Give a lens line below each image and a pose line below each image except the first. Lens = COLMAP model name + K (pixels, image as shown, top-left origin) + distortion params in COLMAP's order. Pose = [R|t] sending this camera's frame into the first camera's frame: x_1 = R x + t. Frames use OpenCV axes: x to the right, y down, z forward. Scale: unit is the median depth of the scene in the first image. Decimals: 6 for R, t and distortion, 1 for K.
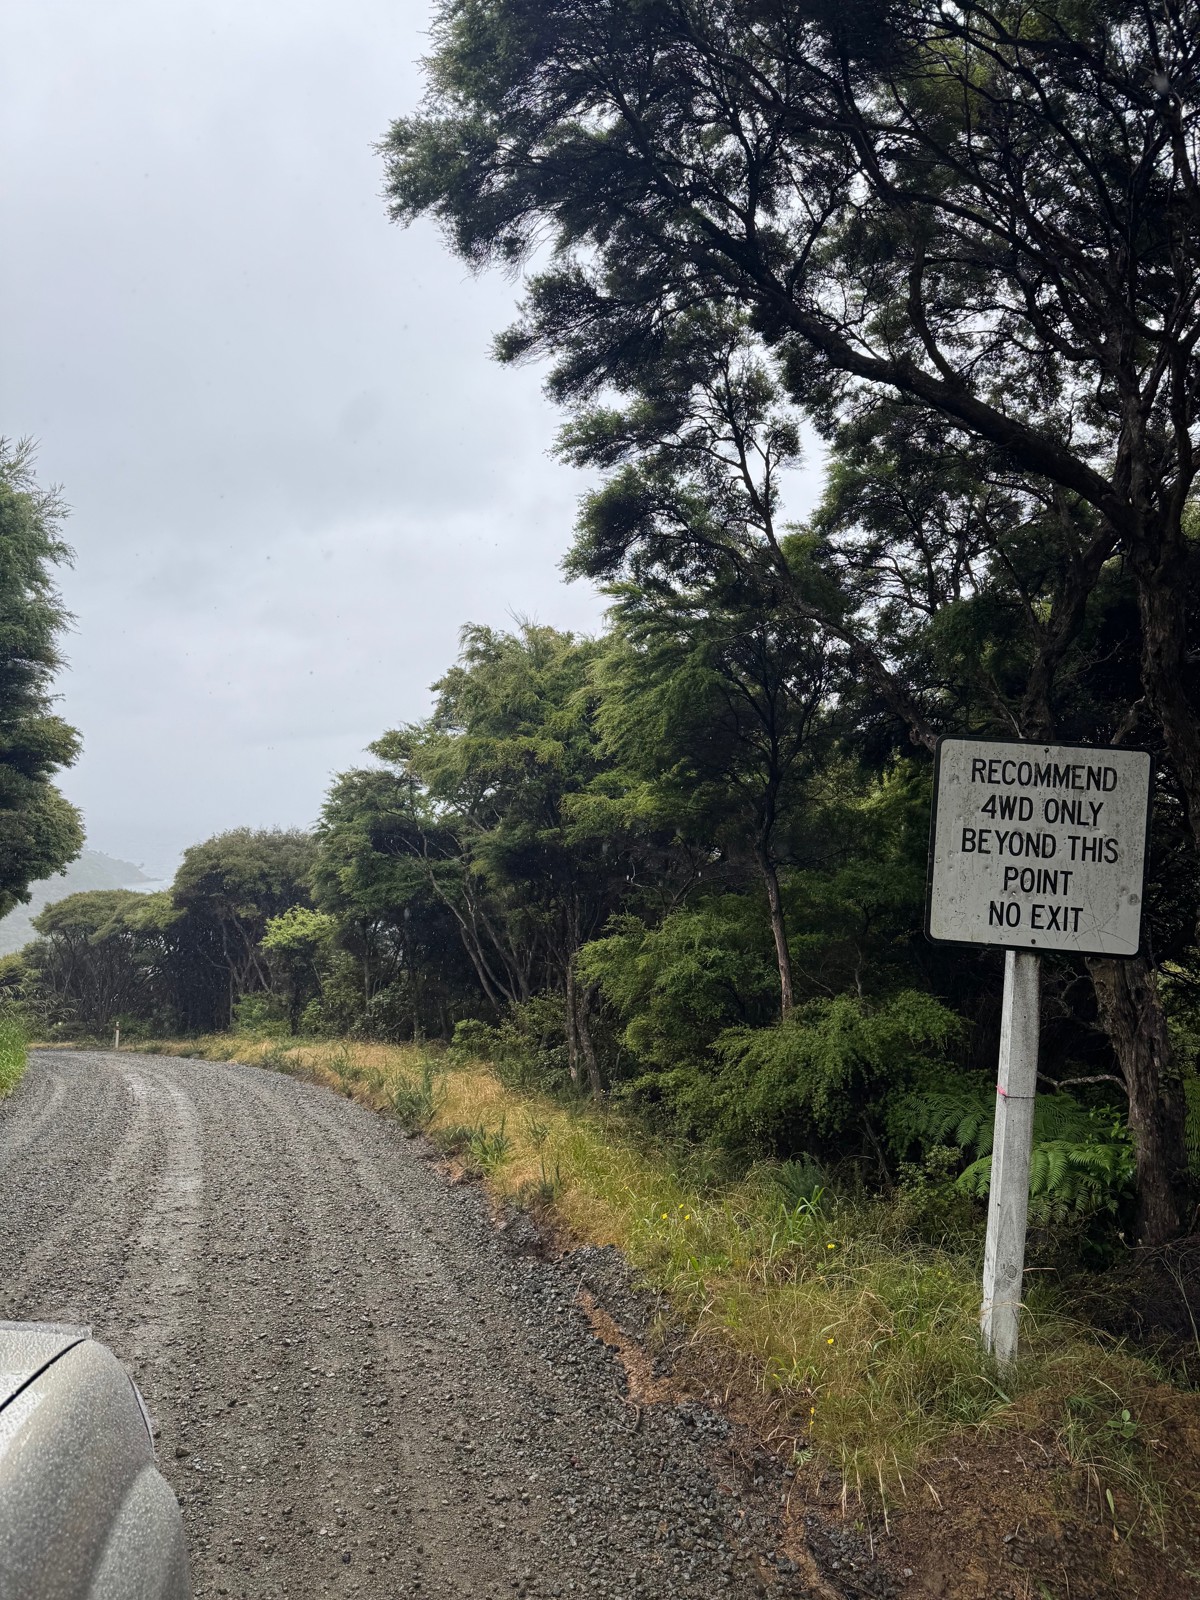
lens RADIAL K [[1551.9, 0, 750.5], [0, 1551.9, 803.3], [0, 0, 1]] dist [0.192210, -0.627537]
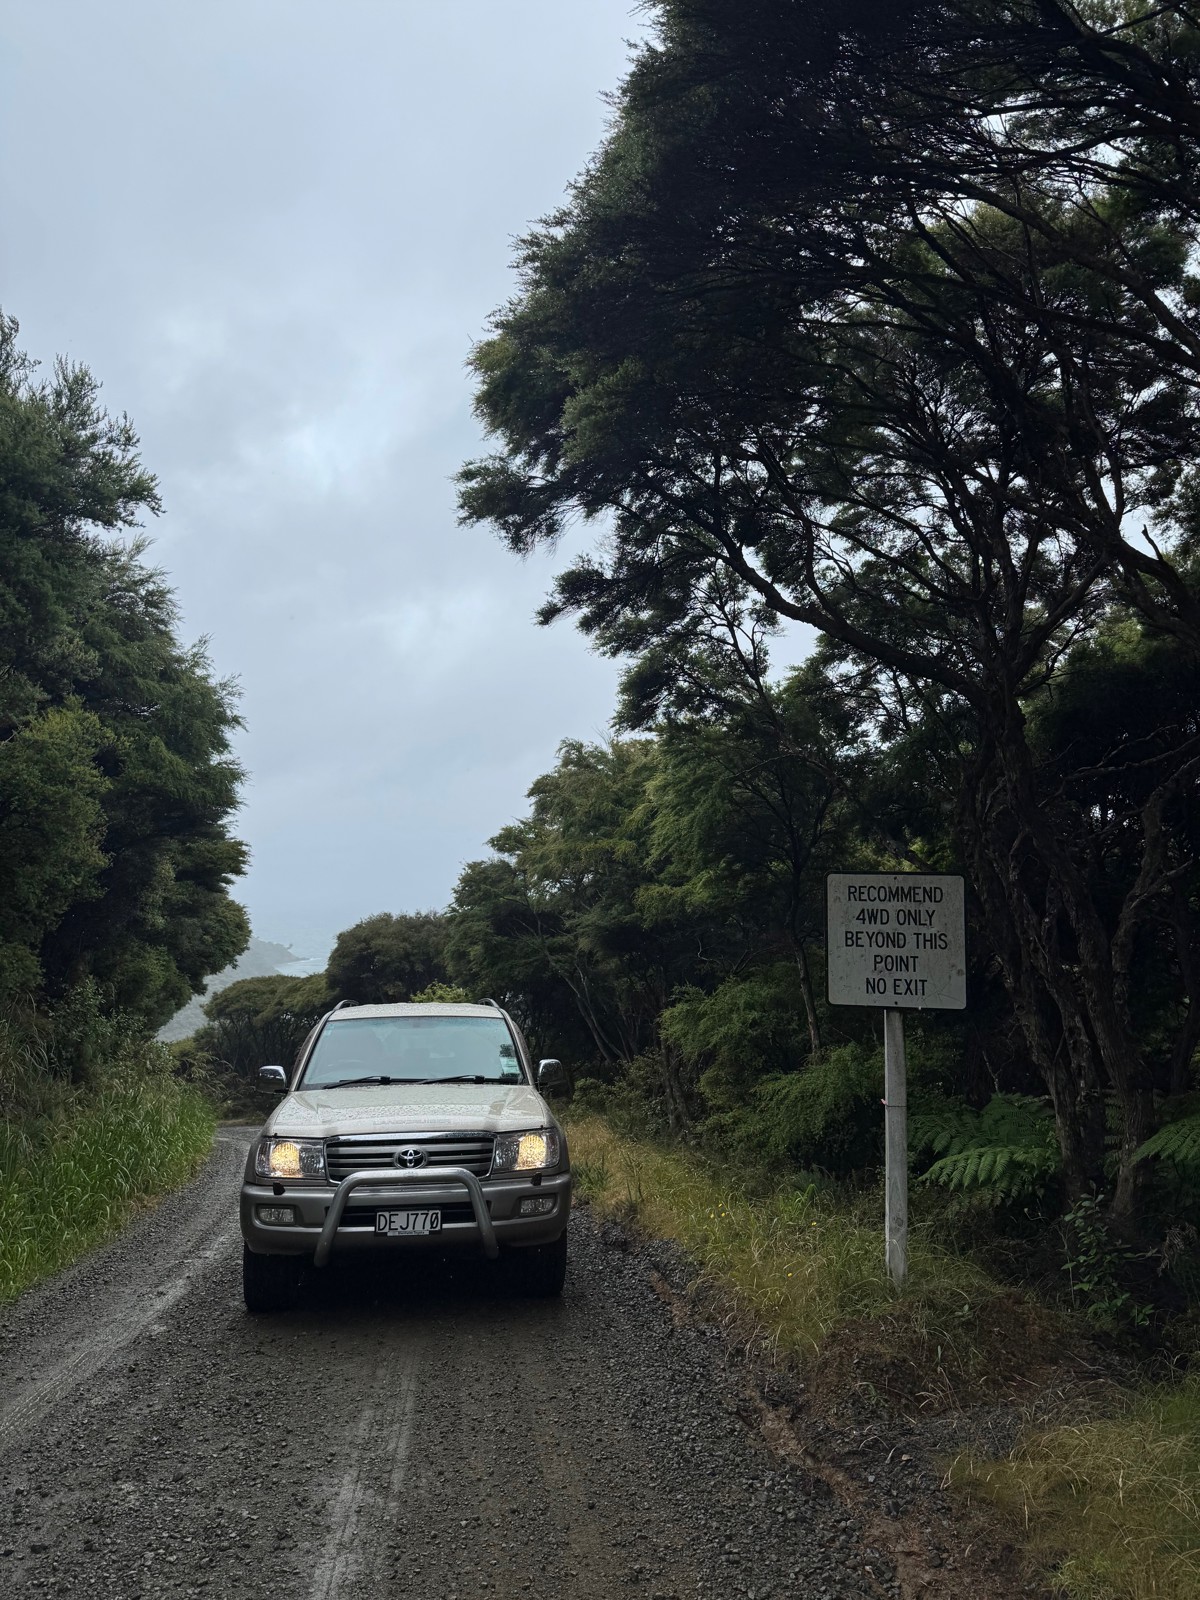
lens RADIAL K [[1516.8, 0, 600.0], [0, 1516.8, 800.0], [0, 0, 1]] dist [0.253688, -1.287581]
pose [[0.983063, -0.075258, -0.167103, 0.068725], [0.068383, 0.996574, -0.046526, -0.025336], [0.170032, 0.034311, 0.984841, -0.223332]]
